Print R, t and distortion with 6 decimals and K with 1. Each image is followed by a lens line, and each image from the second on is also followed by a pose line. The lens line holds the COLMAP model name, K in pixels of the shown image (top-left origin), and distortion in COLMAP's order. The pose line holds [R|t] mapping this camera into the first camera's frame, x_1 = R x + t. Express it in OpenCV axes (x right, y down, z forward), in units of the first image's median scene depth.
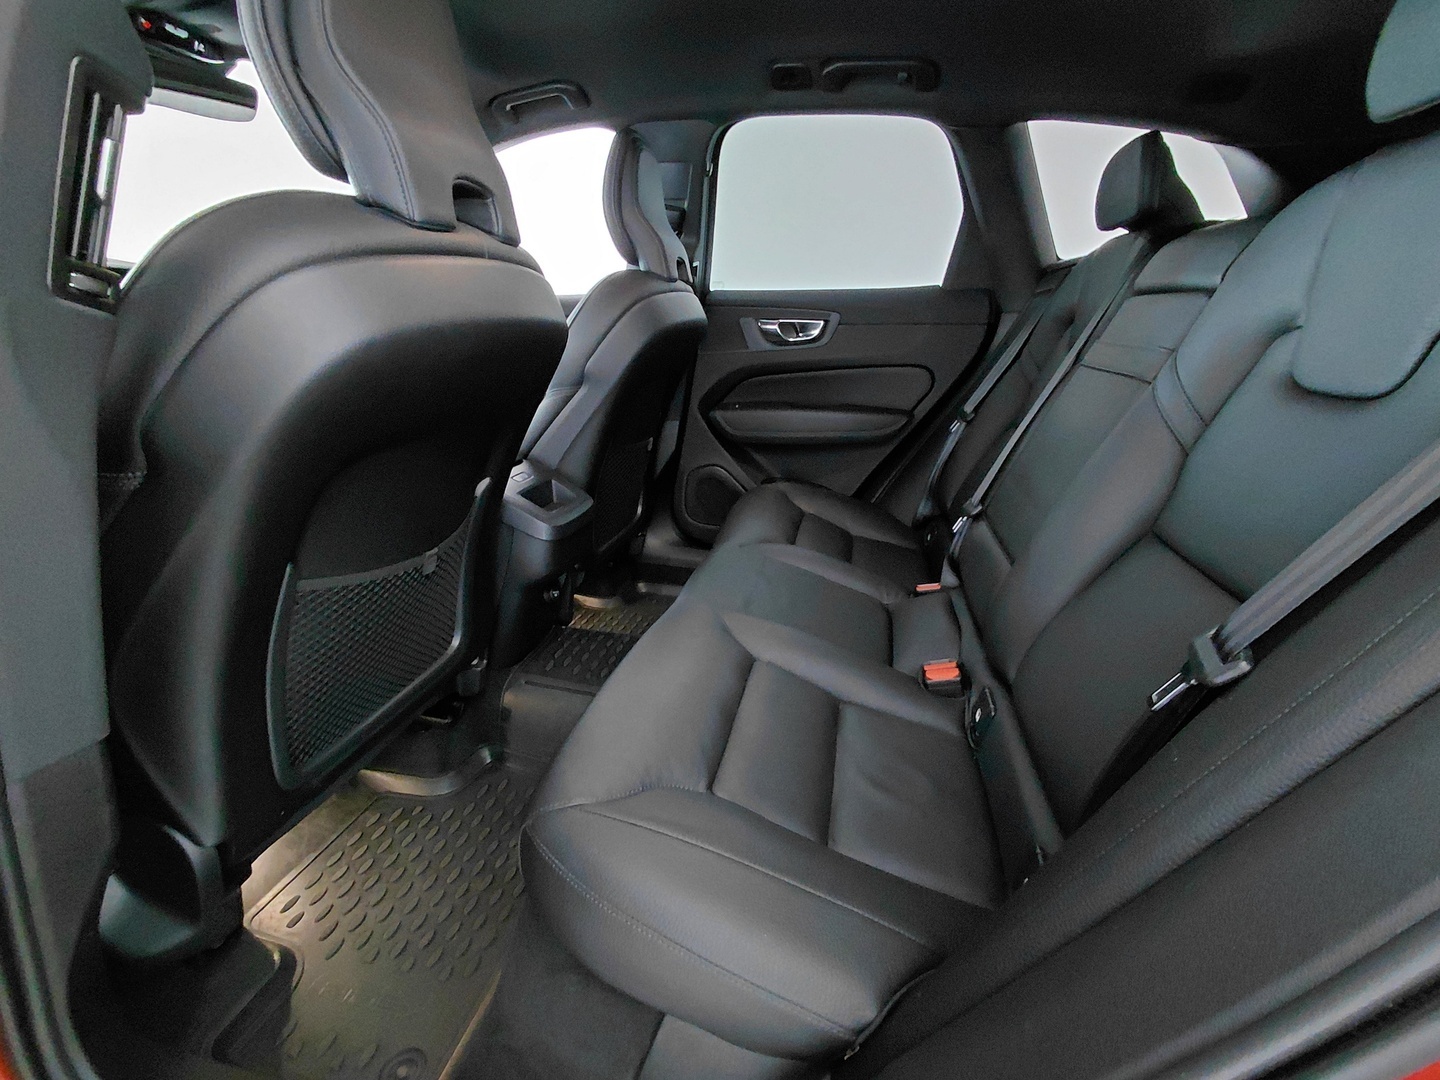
lens RADIAL K [[665.1, 0, 728.1], [0, 665.1, 536.9], [0, 0, 1]] dist [0.000414, 0.000068]
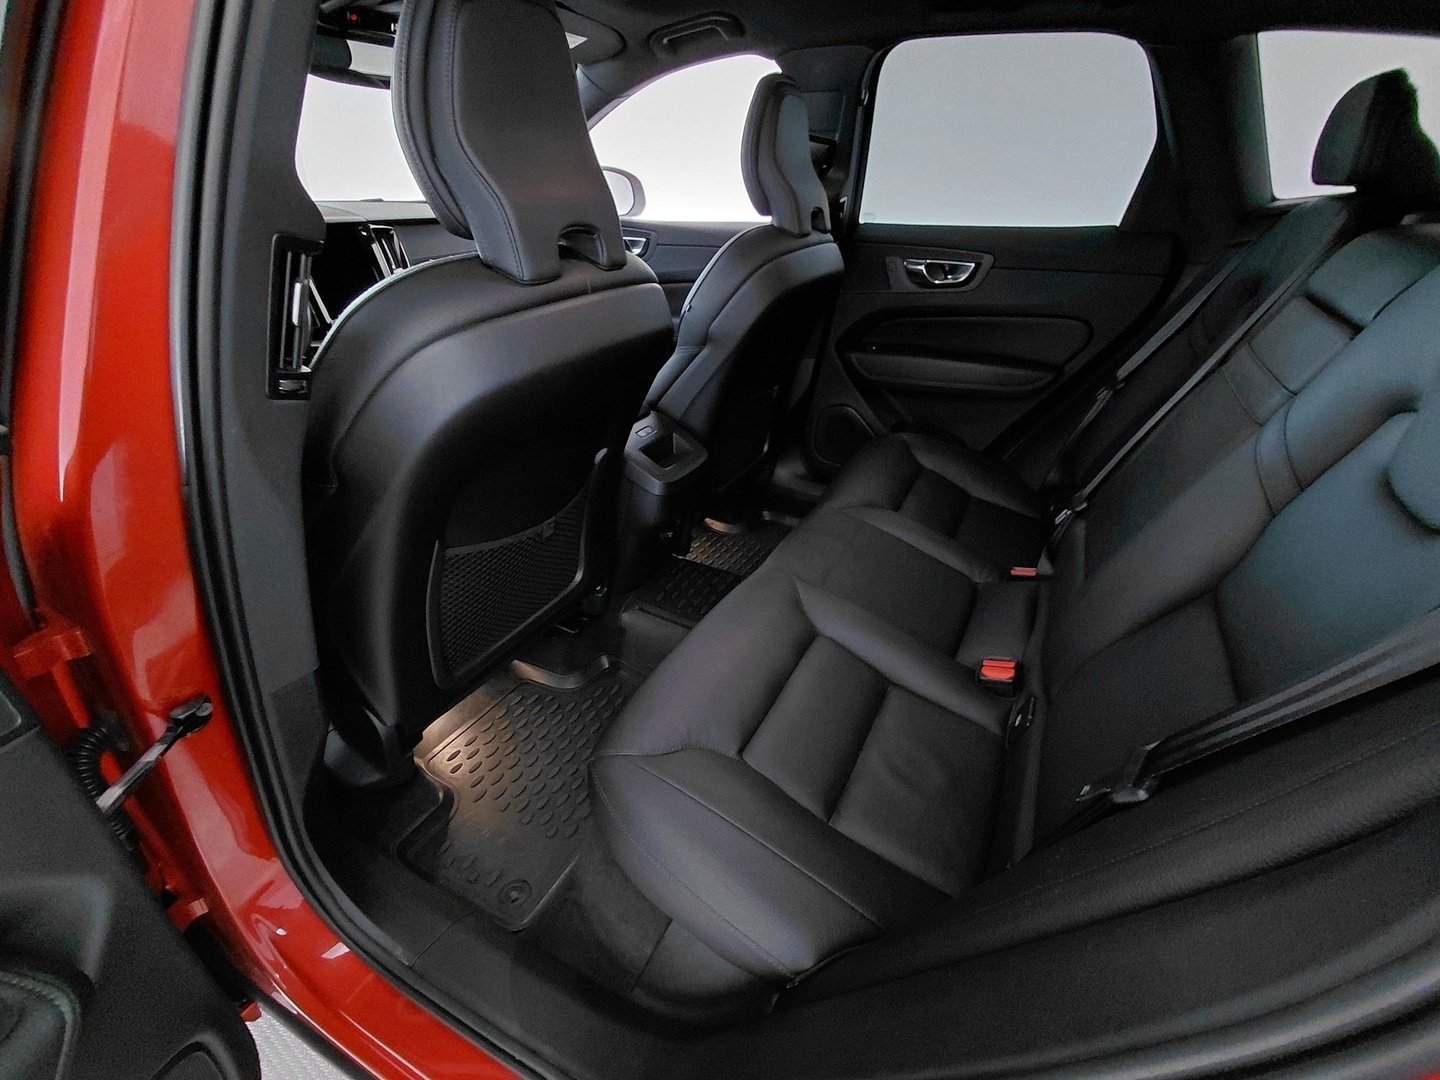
lens RADIAL K [[665.1, 0, 728.1], [0, 665.1, 536.9], [0, 0, 1]] dist [0.000414, 0.000068]
pose [[0.965117, 0.119831, -0.232786, 0.105044], [-0.078510, 0.980655, 0.179309, -0.127568], [0.249769, -0.154778, 0.955855, -0.060653]]
